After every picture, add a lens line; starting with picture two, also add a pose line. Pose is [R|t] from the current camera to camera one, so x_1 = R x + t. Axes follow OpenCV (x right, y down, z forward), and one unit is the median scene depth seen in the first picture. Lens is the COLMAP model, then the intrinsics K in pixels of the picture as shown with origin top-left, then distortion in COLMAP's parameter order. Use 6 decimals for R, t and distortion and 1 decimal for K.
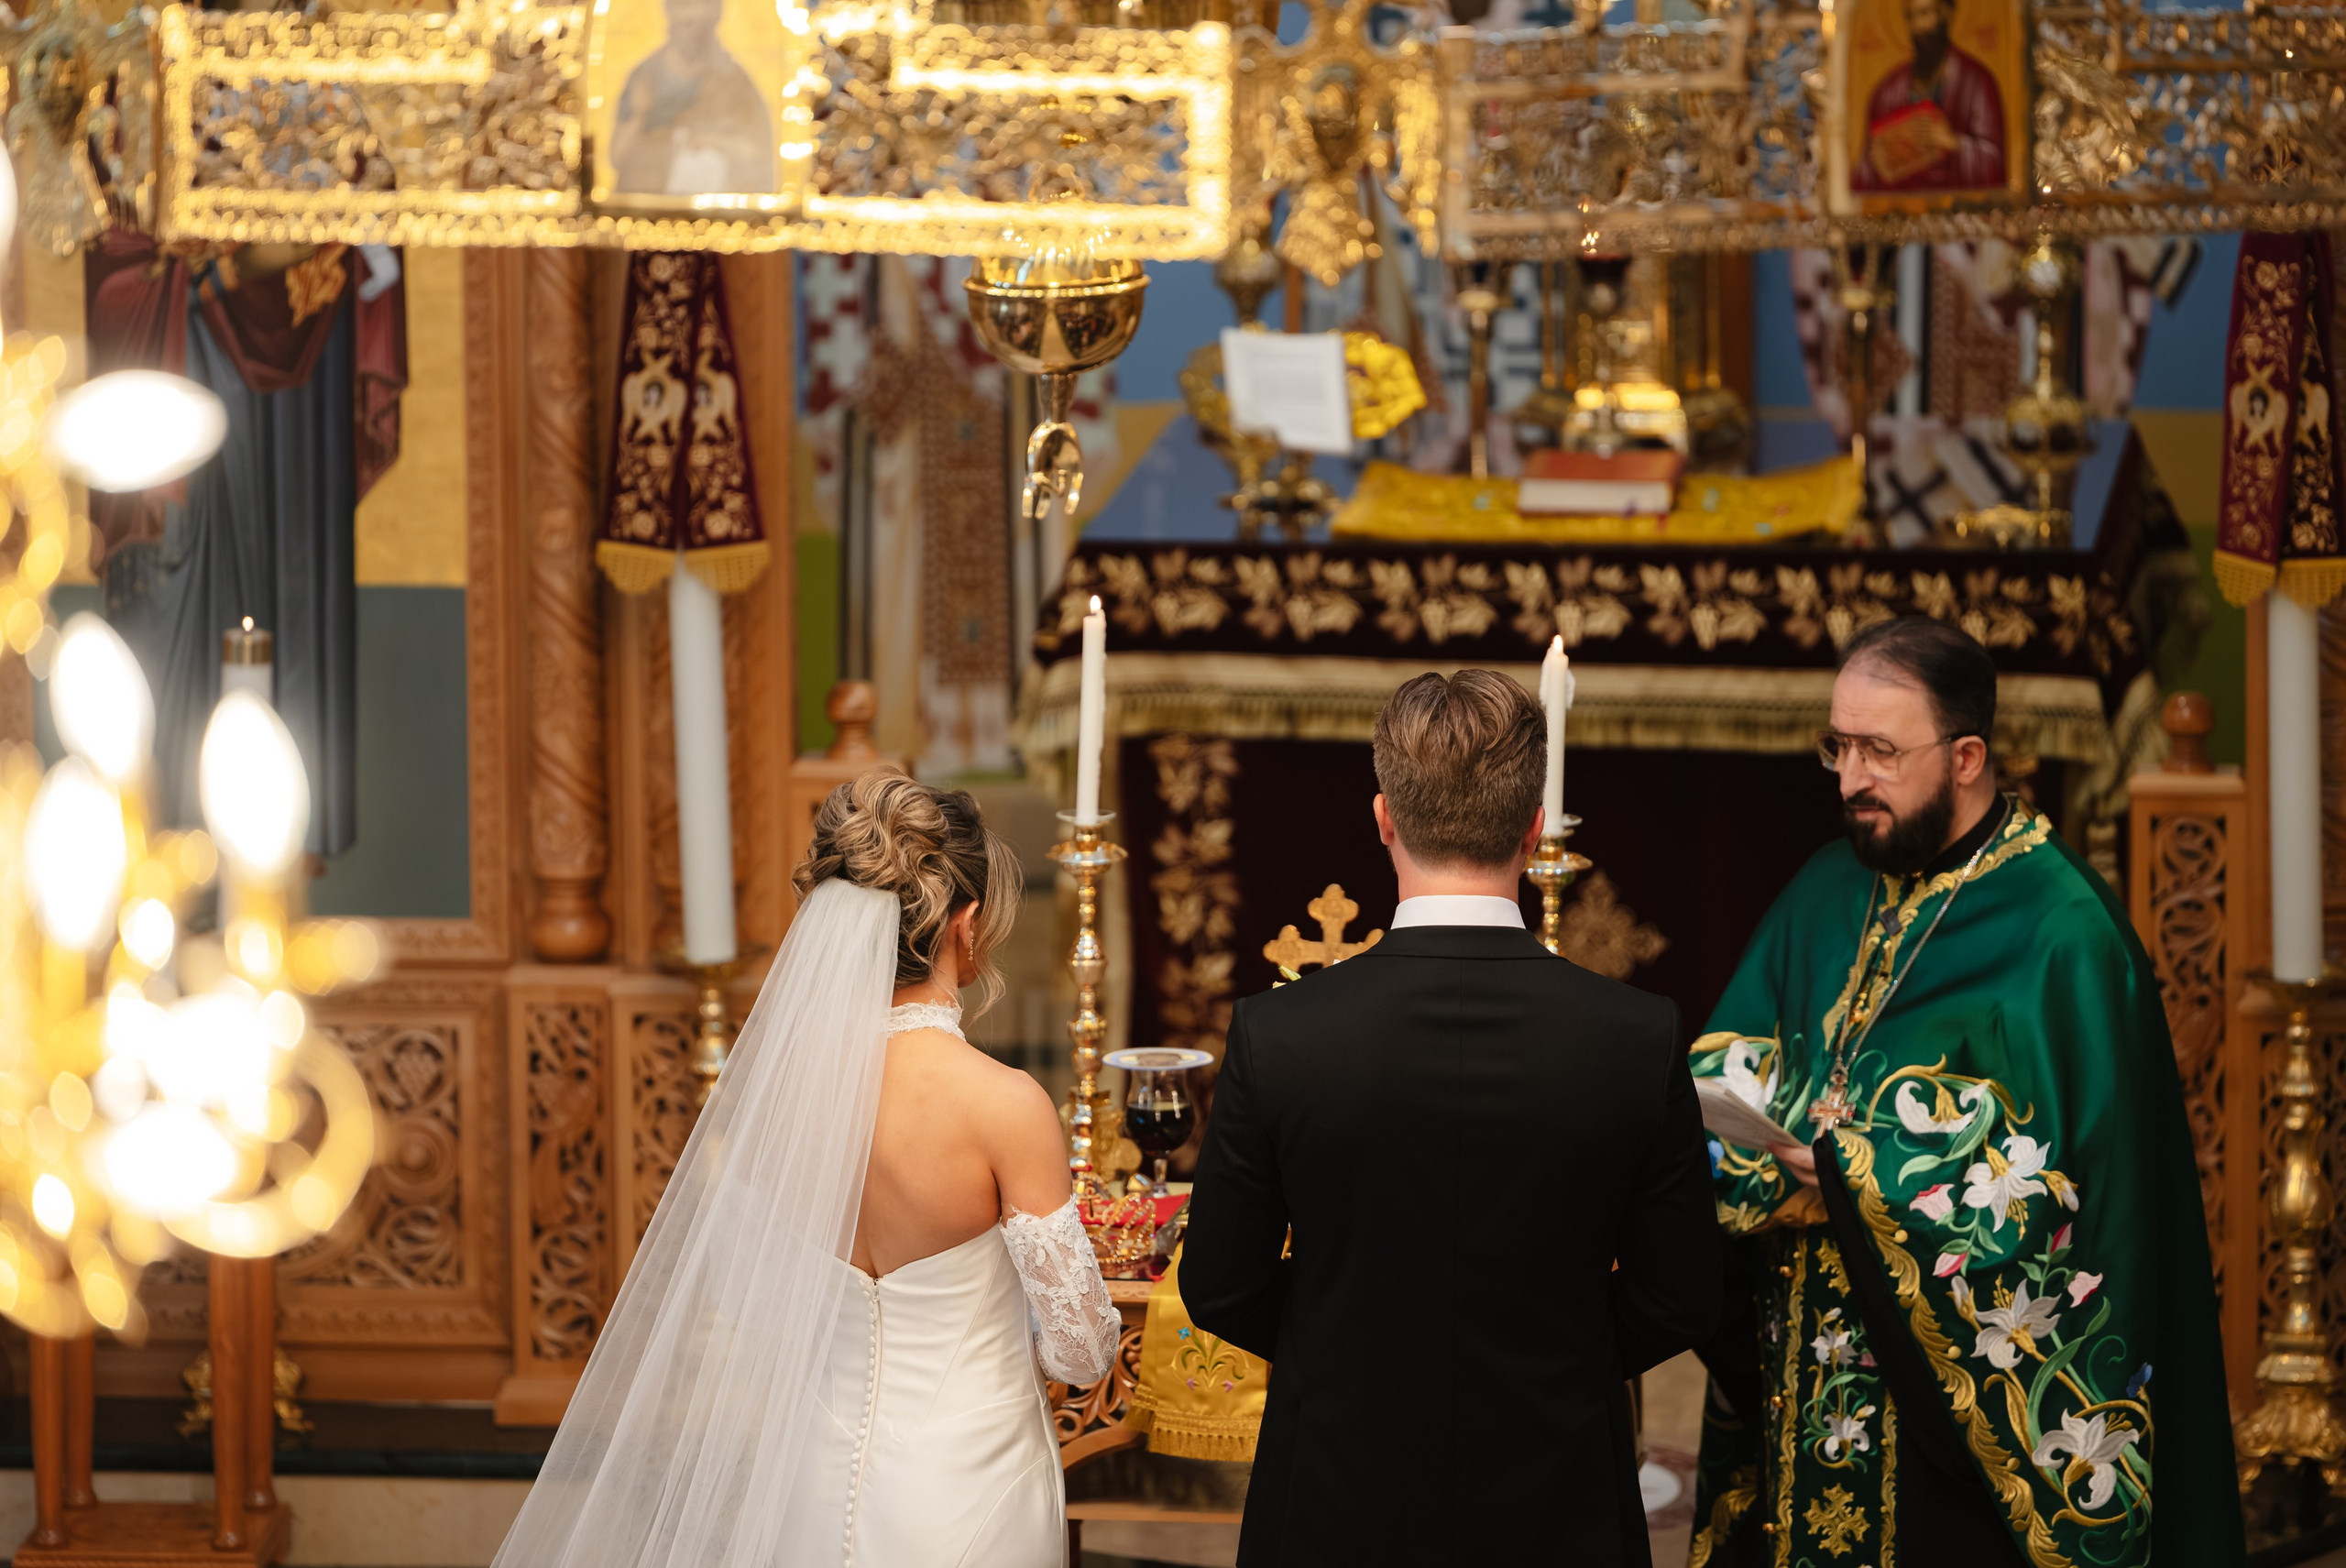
lens RADIAL K [[14252.3, 0, 1172.7], [0, 14252.3, 789.1], [0, 0, 1]] dist [1.039980, 0.000000]
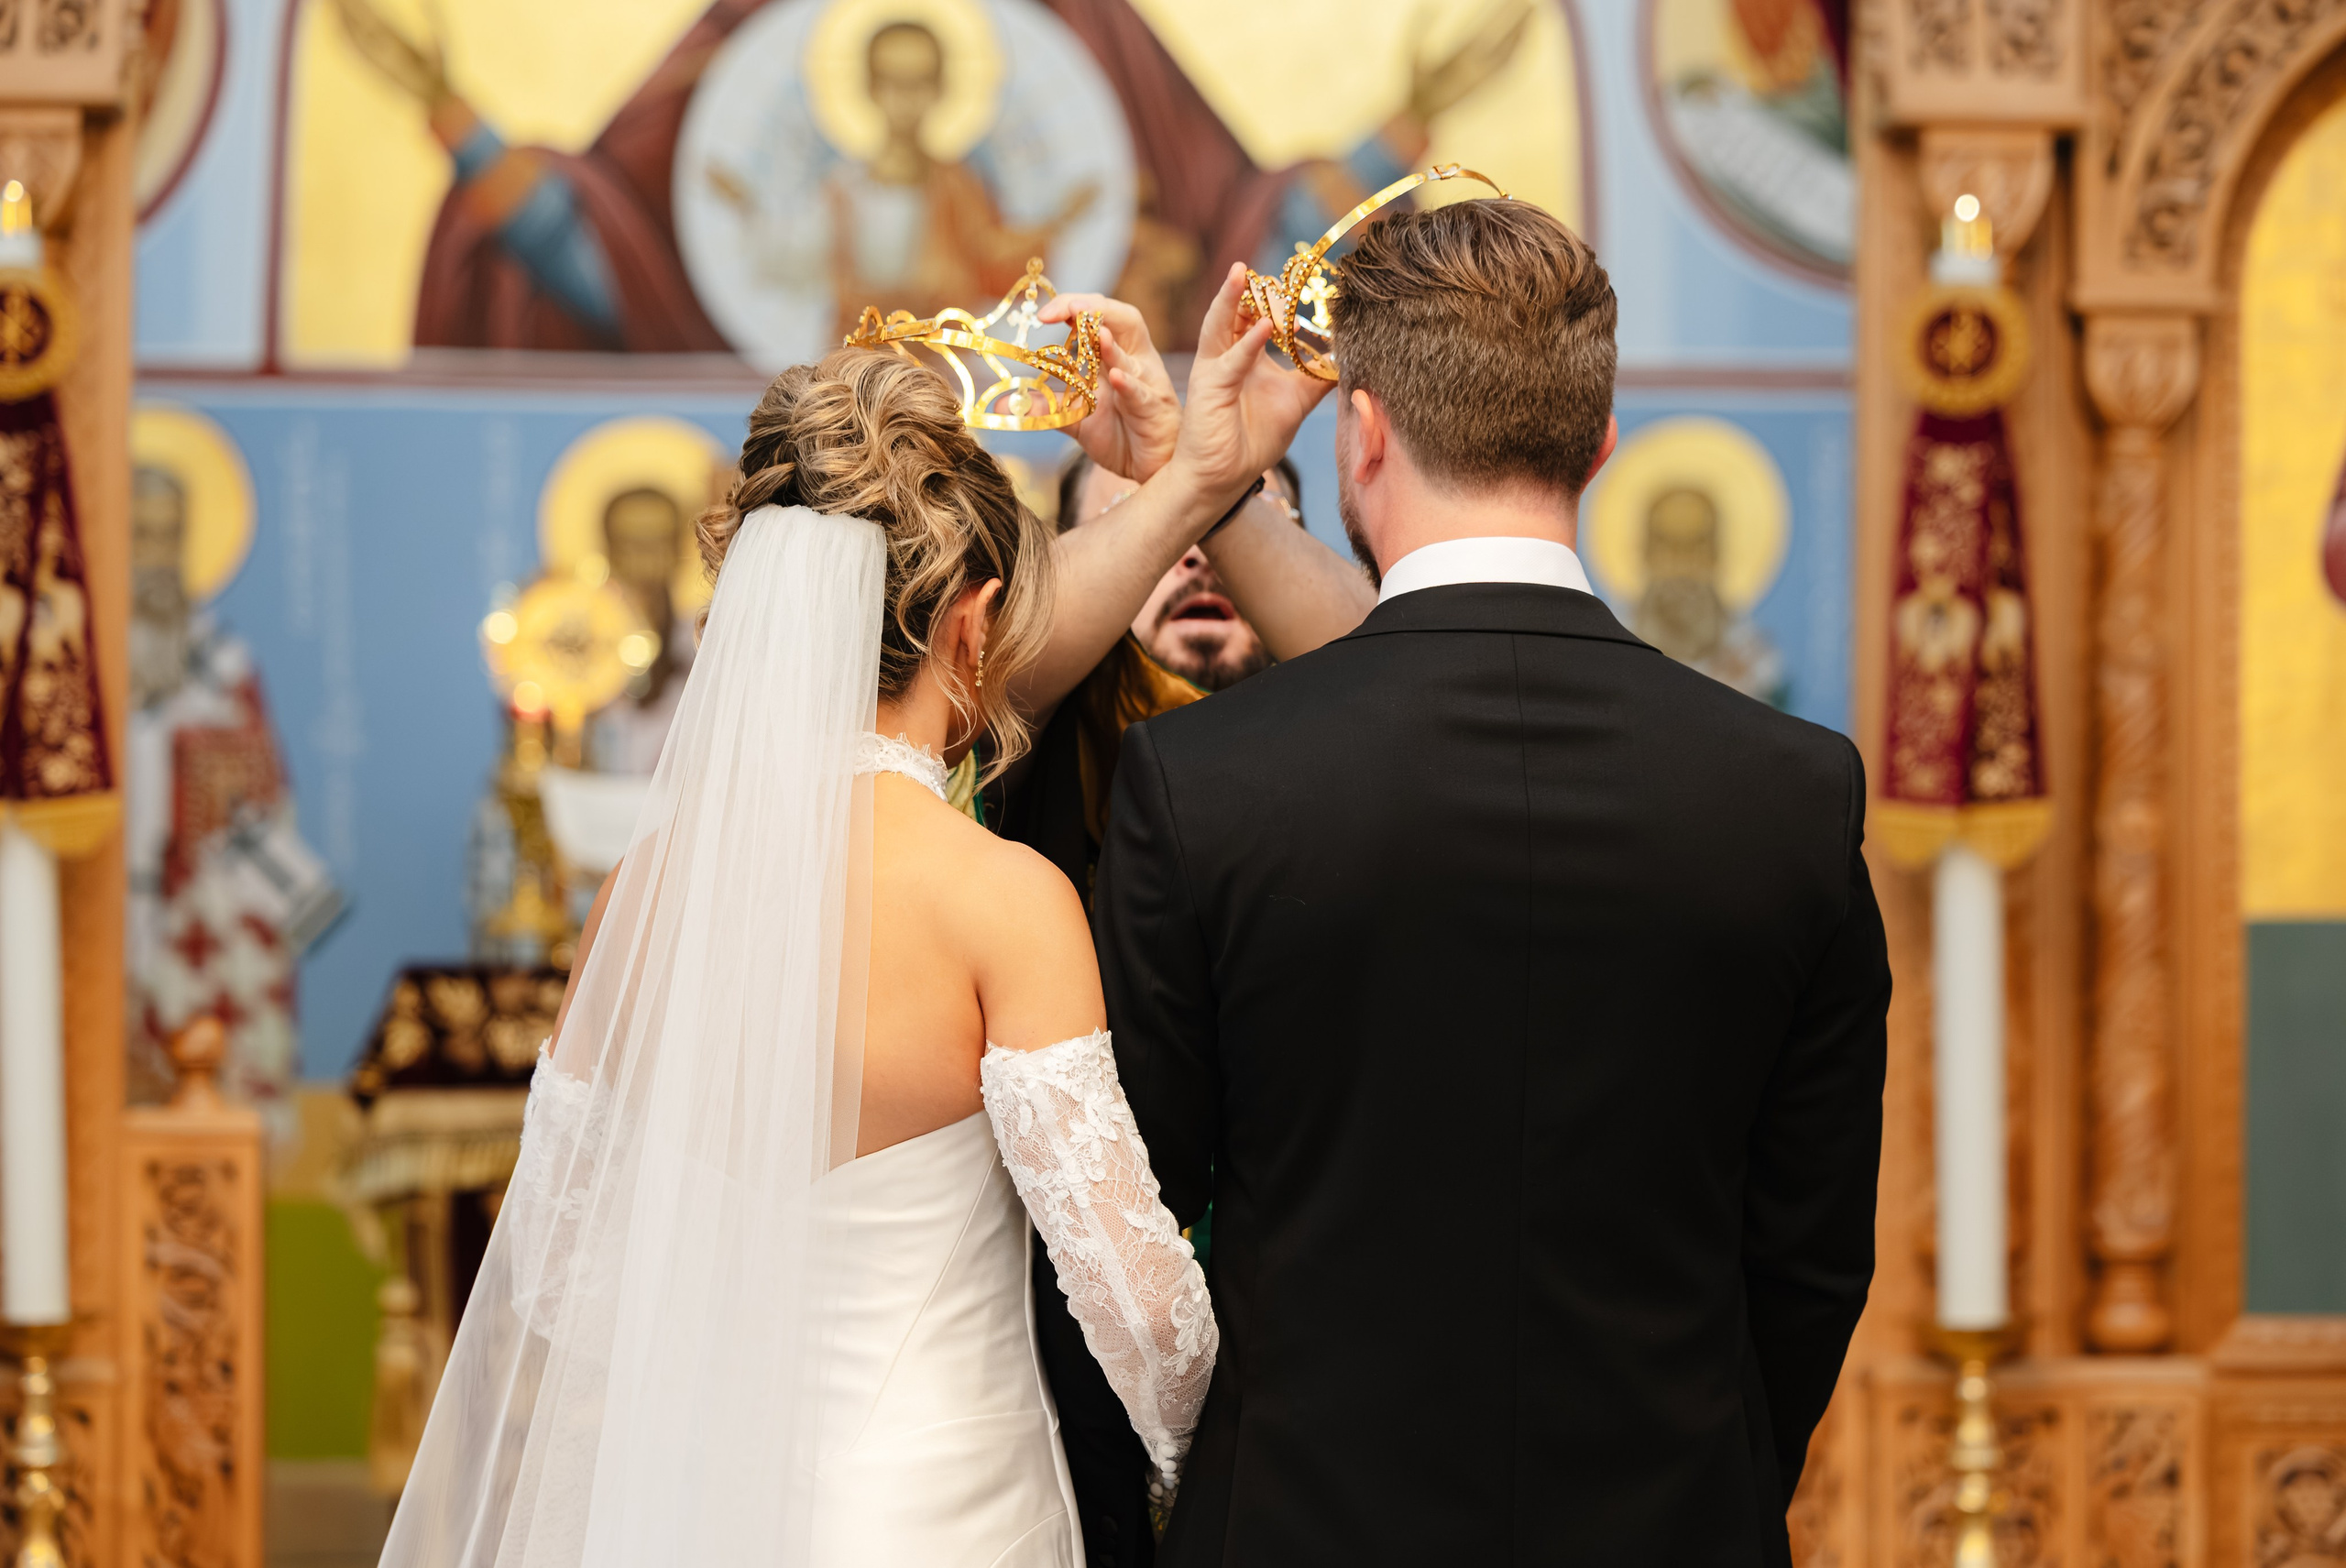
lens RADIAL K [[7493.7, 0, 1192.1], [0, 7493.7, 798.3], [0, 0, 1]] dist [-0.104888, 0.000000]
pose [[0.982689, 0.013441, 0.184774, -0.047044], [0.018876, 0.984910, -0.172037, 0.056974], [-0.184298, 0.172547, 0.967606, 0.579632]]
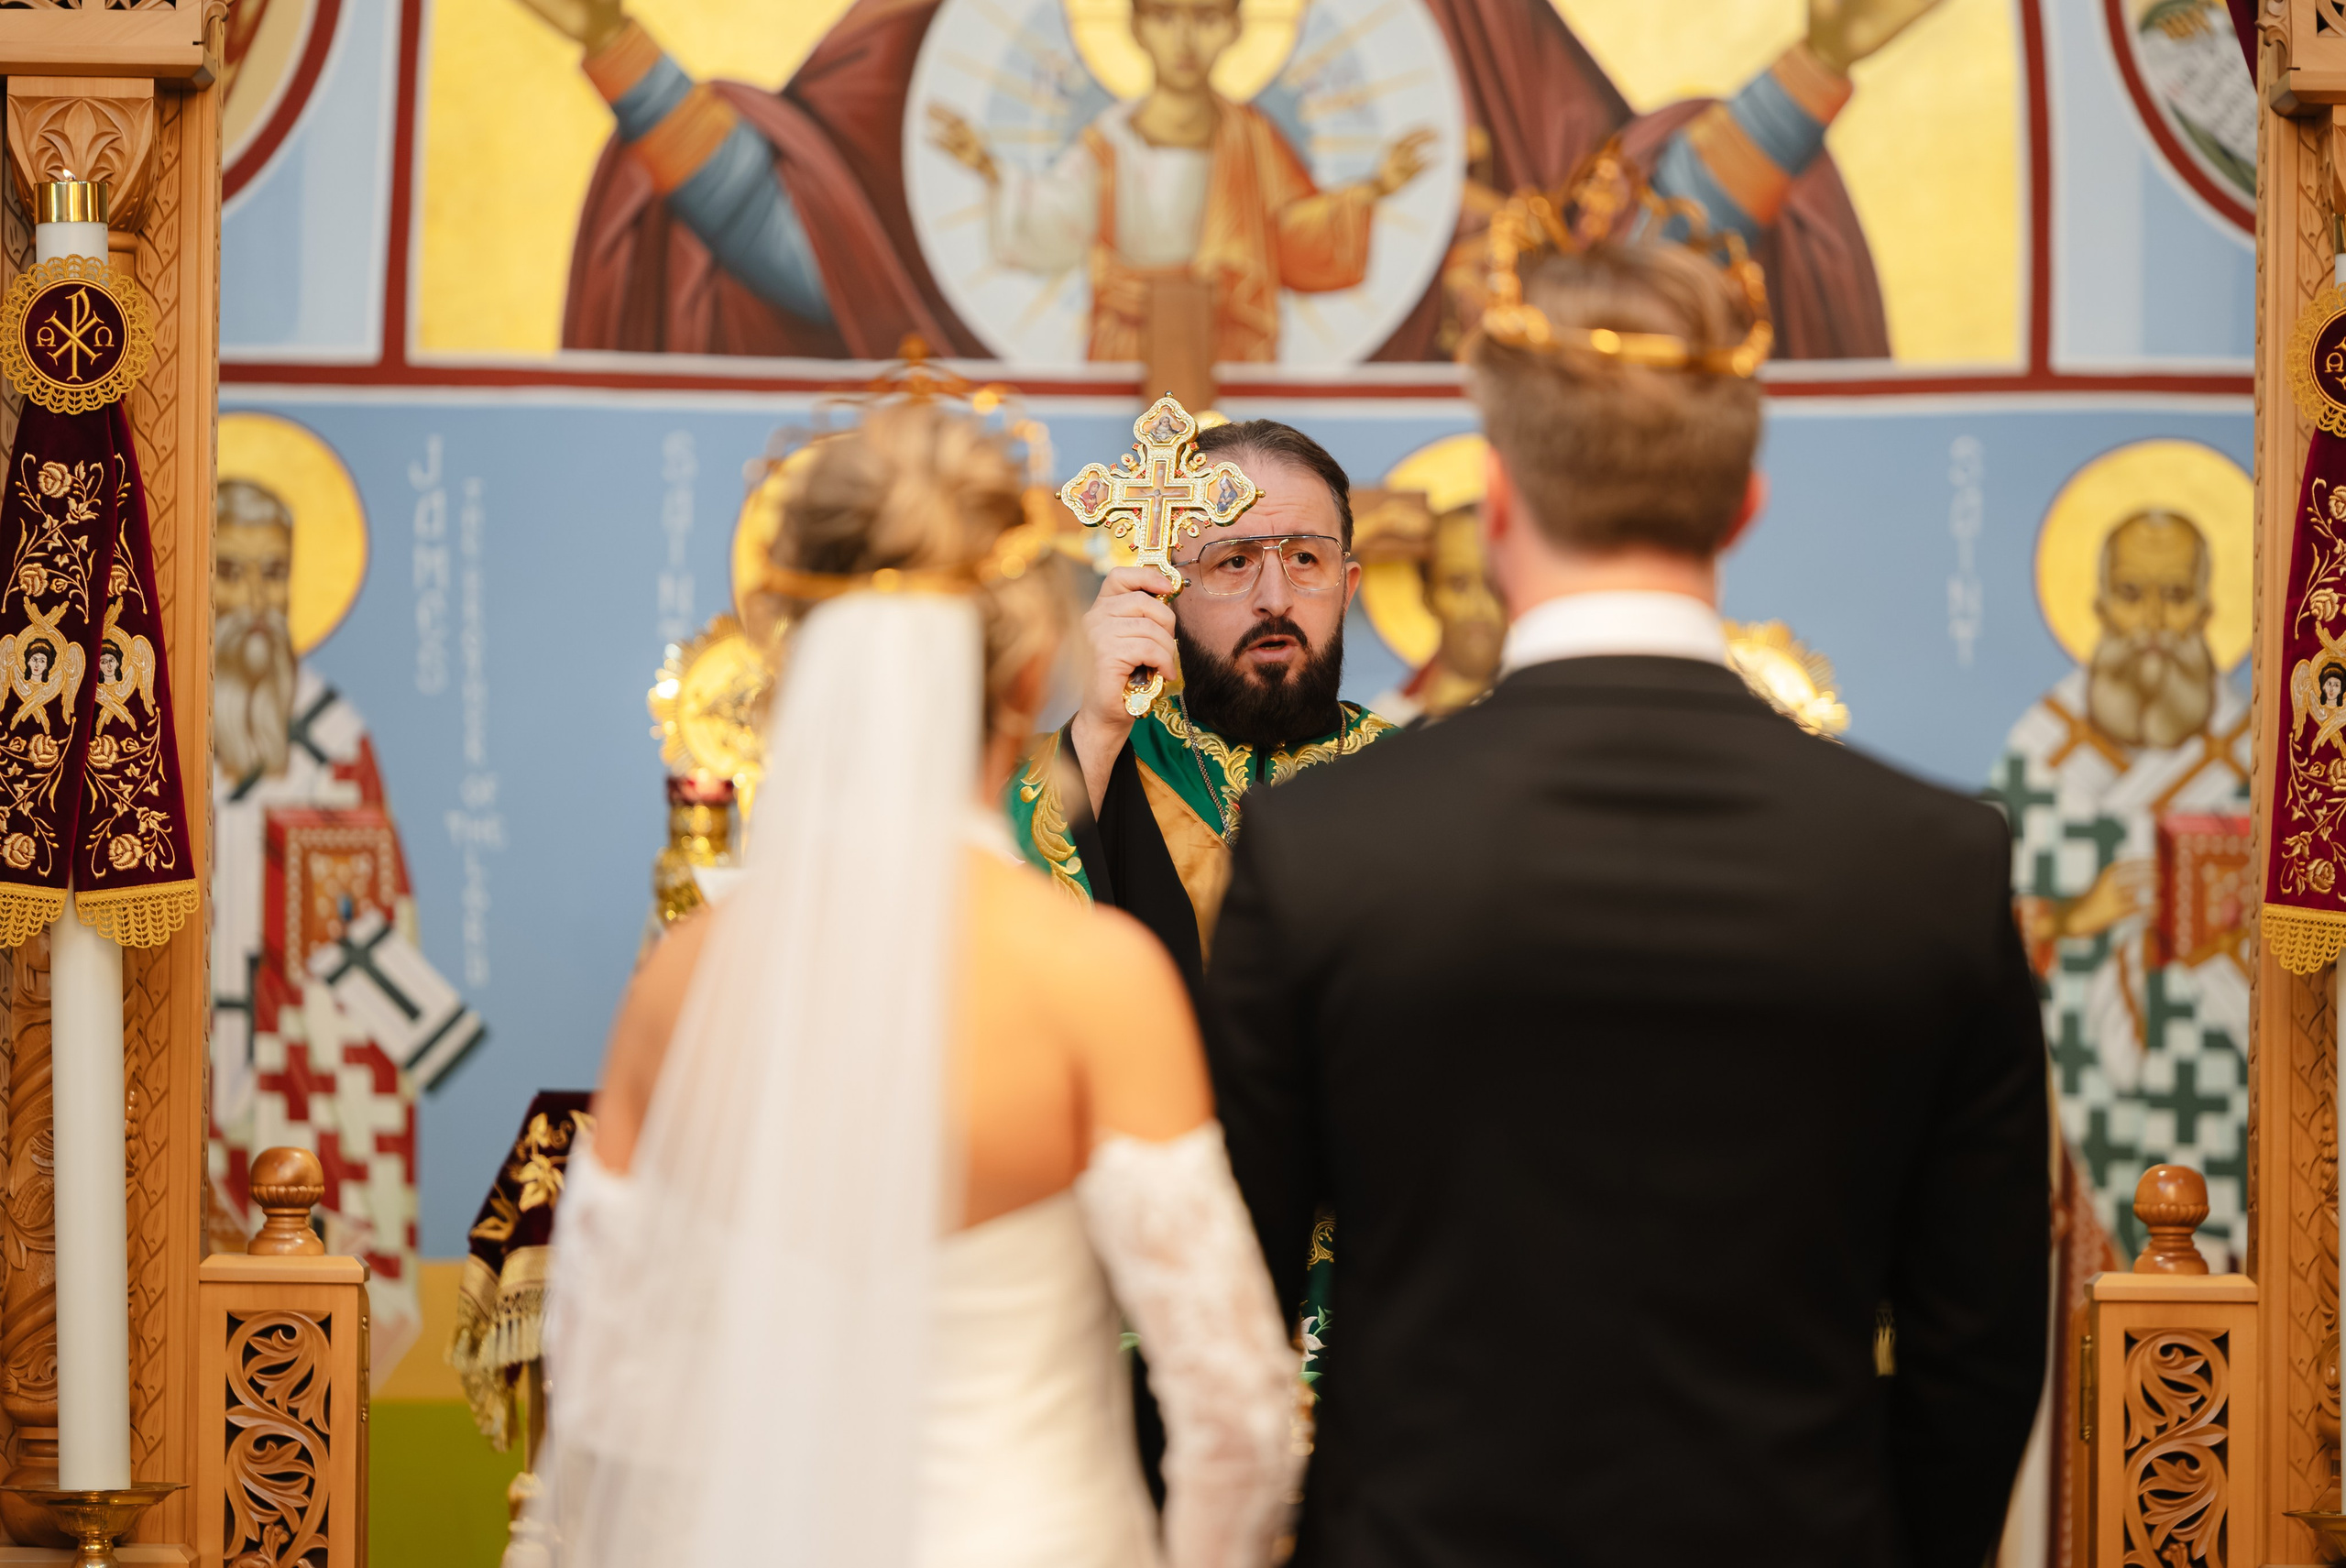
lens RADIAL K [[10637.4, 0, 1183.6], [0, 10637.4, 772.7], [0, 0, 1]] dist [0.081296, 0.000000]
pose [[0.990829, 0.021016, 0.133480, -0.050127], [0.004553, 0.982077, -0.188423, 0.075242], [-0.135047, 0.187303, 0.972975, 0.490497]]
